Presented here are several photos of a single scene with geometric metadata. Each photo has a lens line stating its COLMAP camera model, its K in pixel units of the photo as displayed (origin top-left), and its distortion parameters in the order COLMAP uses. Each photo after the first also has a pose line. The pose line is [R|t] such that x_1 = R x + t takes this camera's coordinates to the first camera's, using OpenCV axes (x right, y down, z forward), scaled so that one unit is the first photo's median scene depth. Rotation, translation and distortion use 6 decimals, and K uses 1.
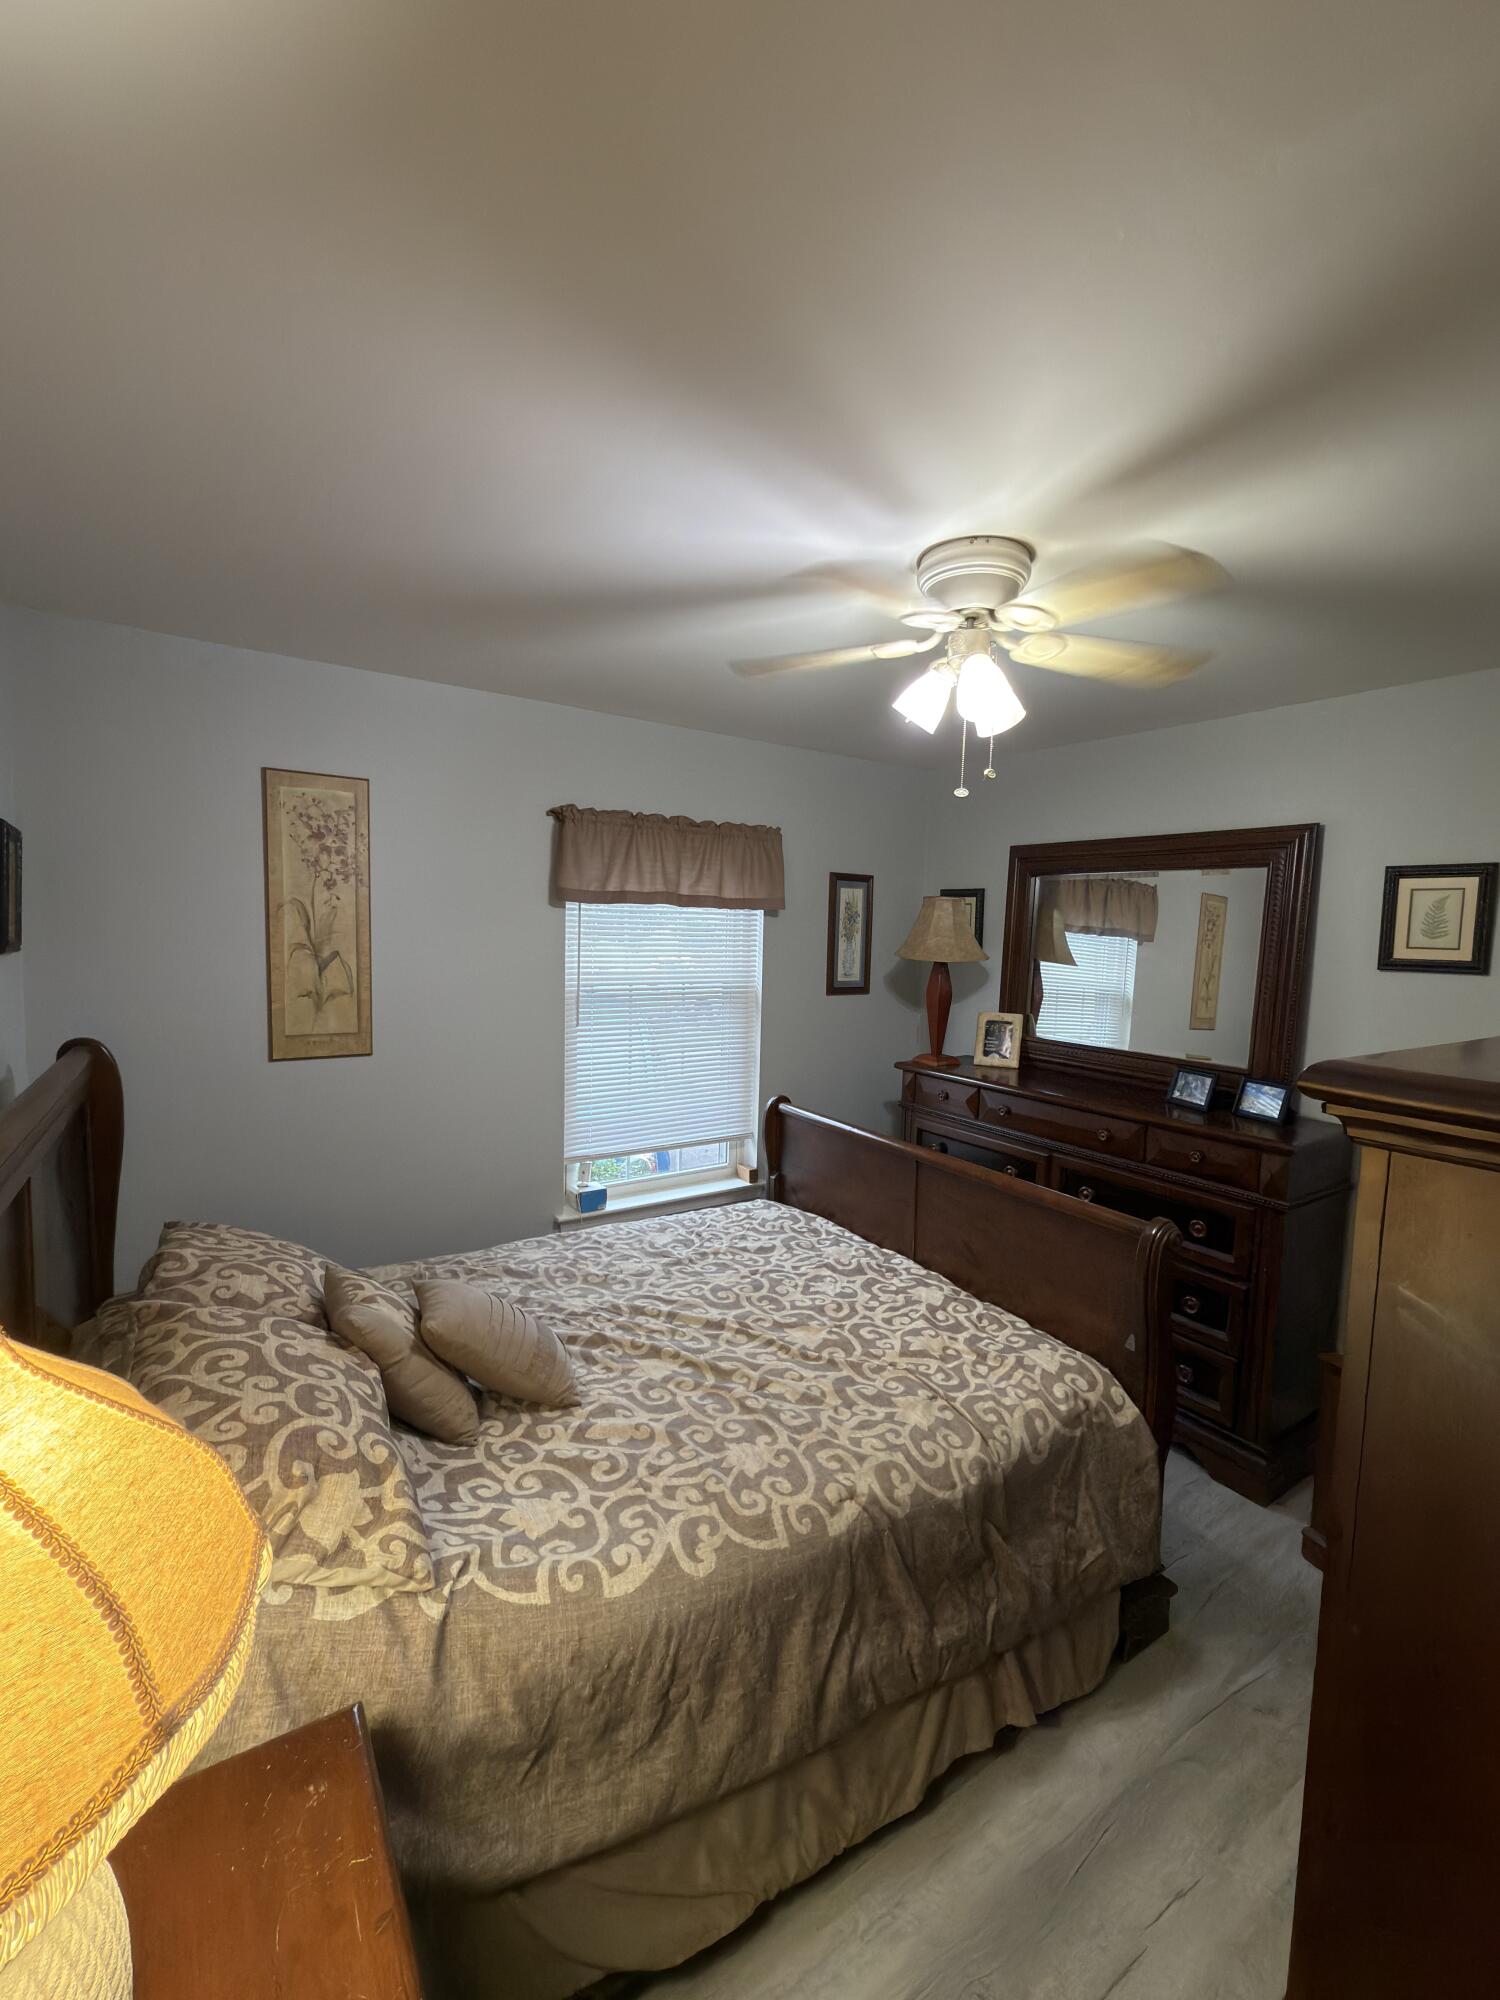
lens RADIAL K [[844.7, 0, 749.1], [0, 844.7, 1001.5], [0, 0, 1]] dist [0.001359, 0.000167]
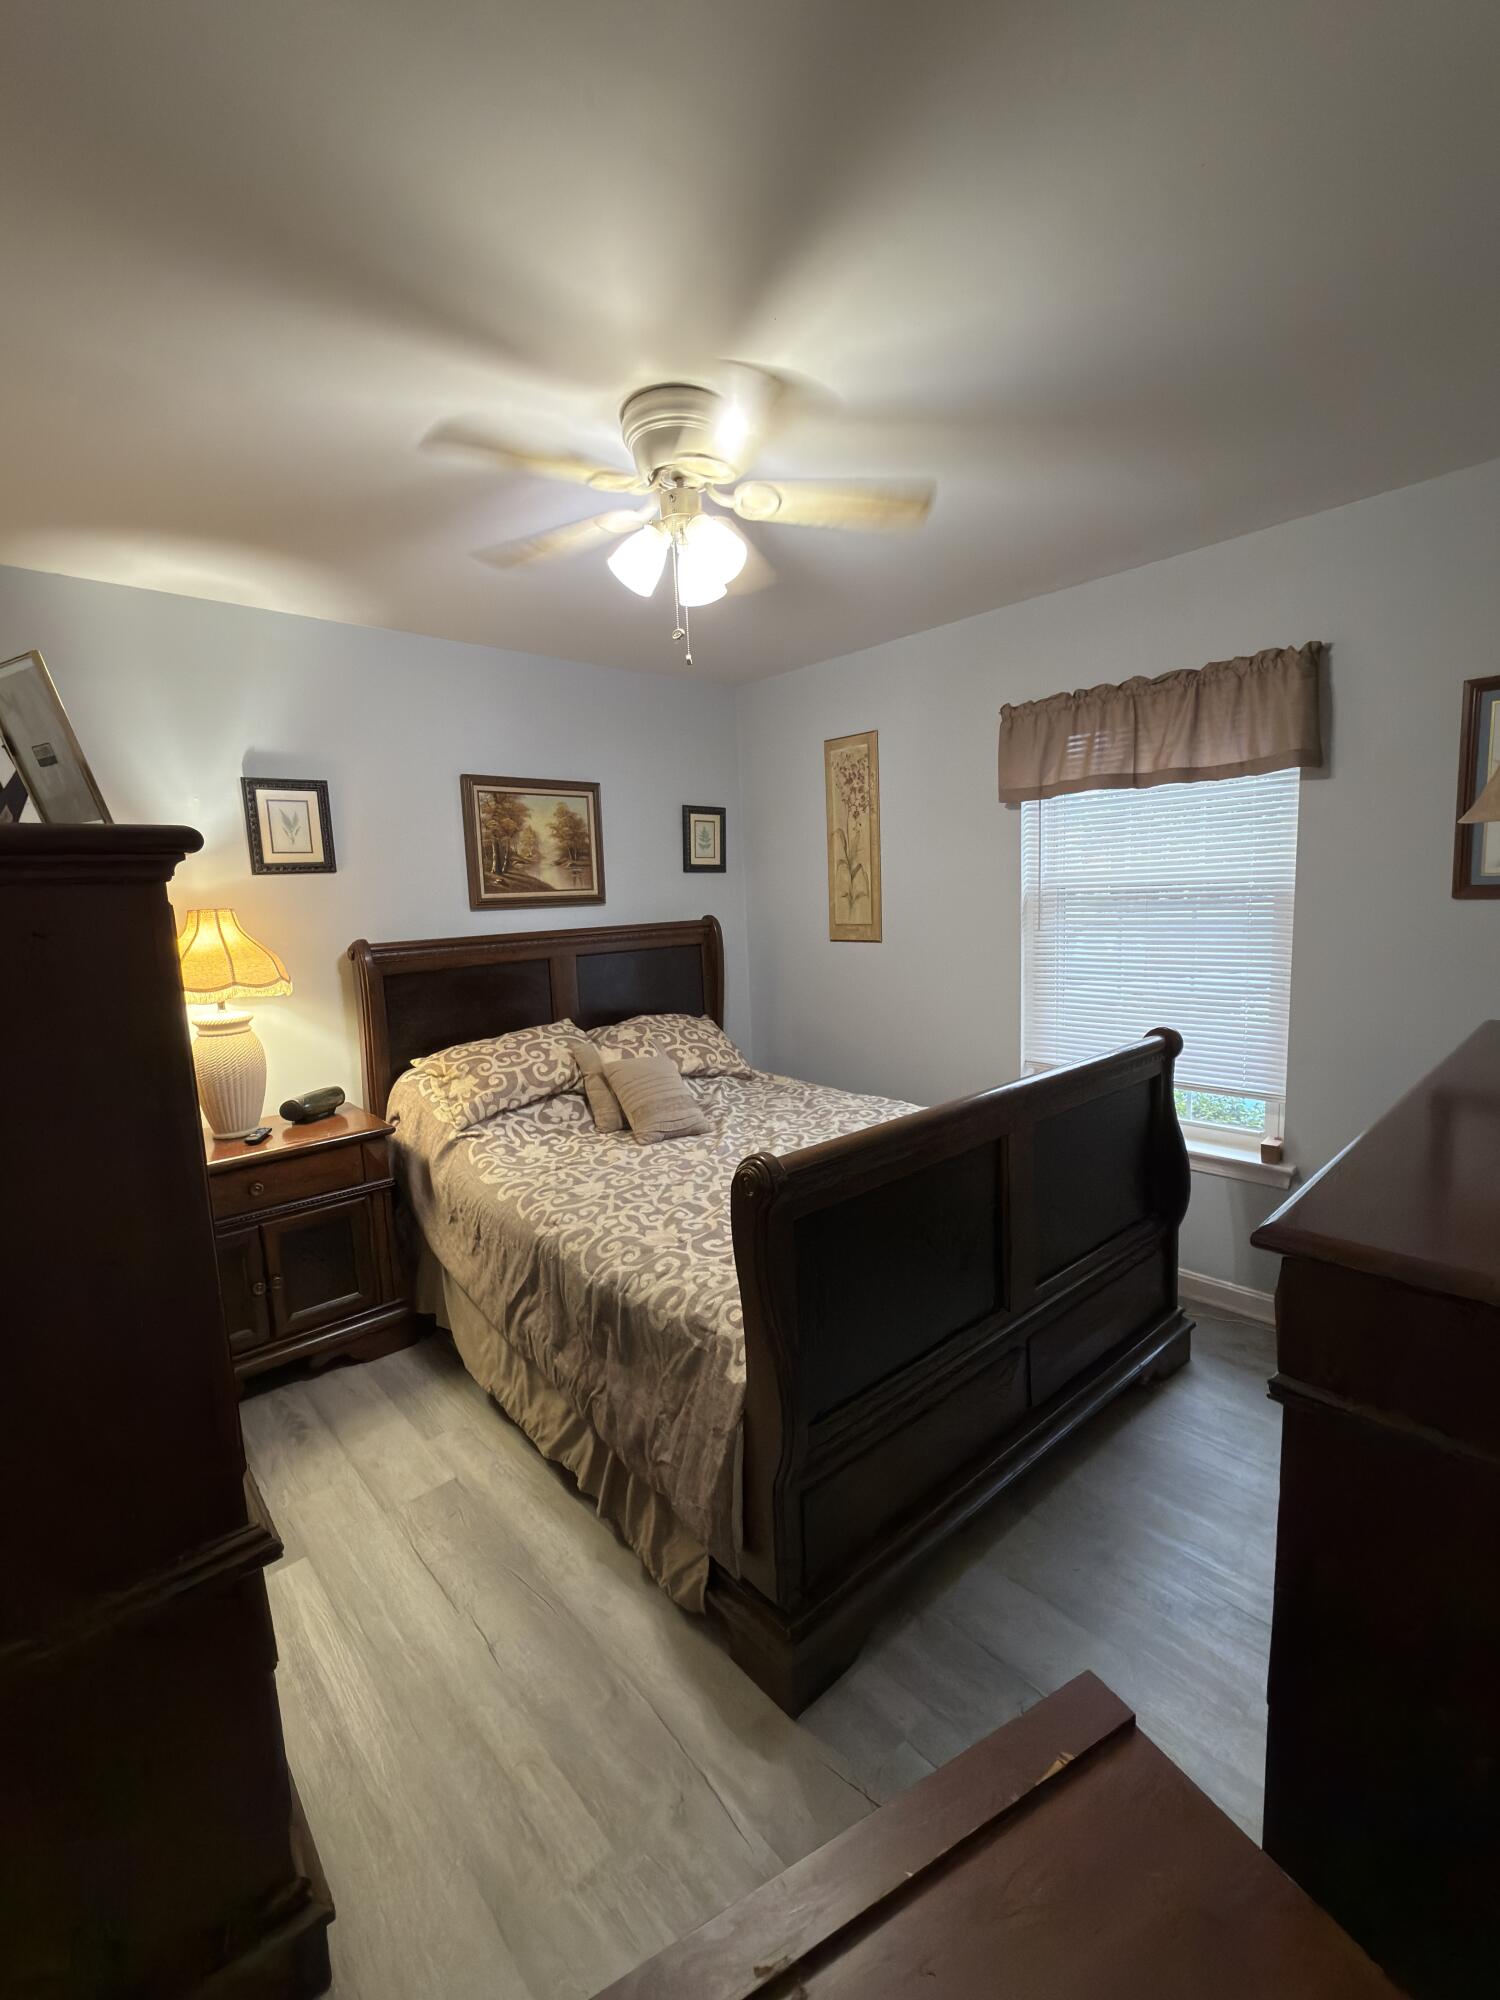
lens RADIAL K [[844.7, 0, 749.1], [0, 844.7, 1001.5], [0, 0, 1]] dist [0.001359, 0.000167]
pose [[0.141945, 0.101613, -0.984645, 0.879136], [-0.041409, 0.994456, 0.096656, 0.038587], [0.989008, 0.027053, 0.145366, 0.639969]]
